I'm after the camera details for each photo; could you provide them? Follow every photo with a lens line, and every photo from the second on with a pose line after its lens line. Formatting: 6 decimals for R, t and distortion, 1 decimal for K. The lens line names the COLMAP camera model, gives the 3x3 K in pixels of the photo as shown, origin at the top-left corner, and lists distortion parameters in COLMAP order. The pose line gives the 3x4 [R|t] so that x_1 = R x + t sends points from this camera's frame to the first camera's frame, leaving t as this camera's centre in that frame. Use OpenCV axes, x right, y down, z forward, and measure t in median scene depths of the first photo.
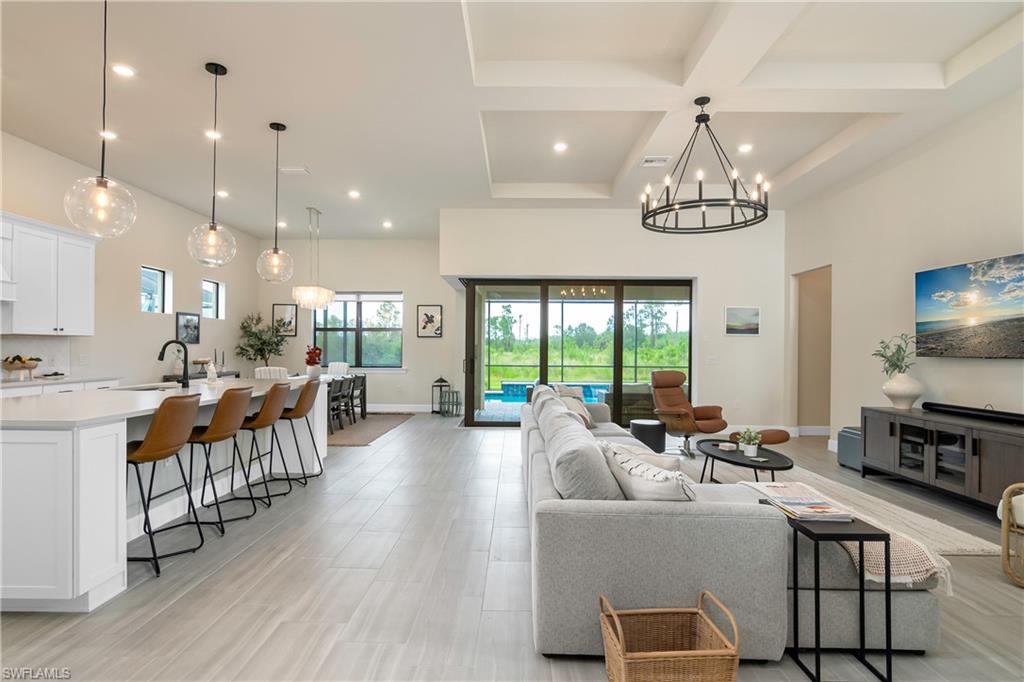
lens RADIAL K [[548.4, 0, 510.5], [0, 548.4, 343.3], [0, 0, 1]] dist [-0.026306, 0.003971]
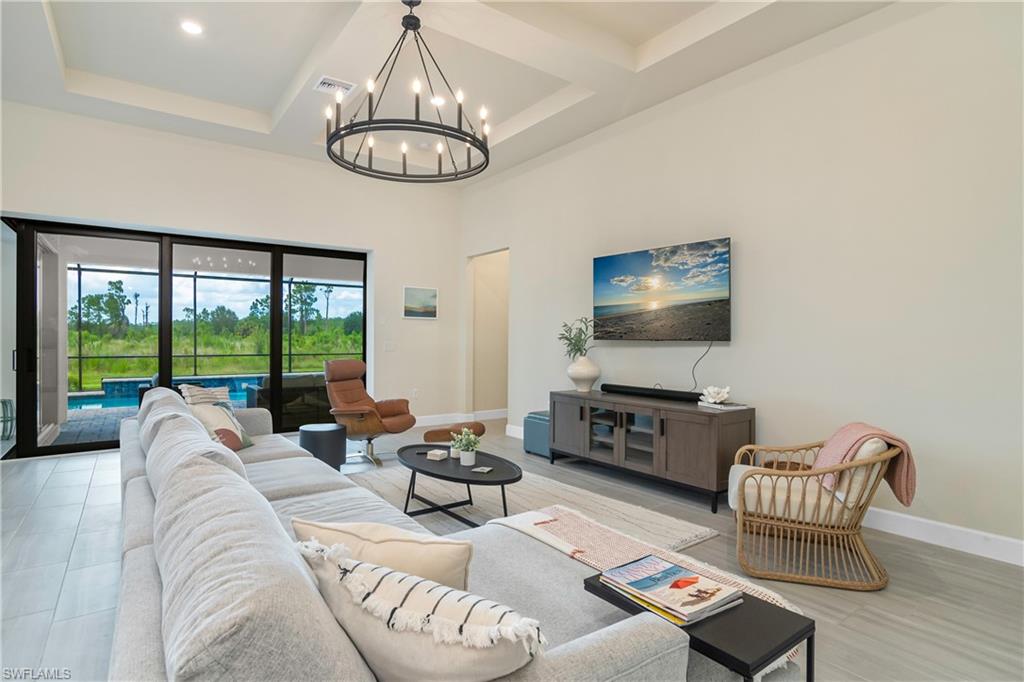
lens RADIAL K [[530.5, 0, 514.6], [0, 530.5, 343.0], [0, 0, 1]] dist [-0.025273, 0.001526]
pose [[0.801719, -0.009164, 0.597631, 0.026728], [-0.005205, 0.999738, 0.022312, 0.008580], [-0.597679, -0.020999, 0.801460, 0.278333]]
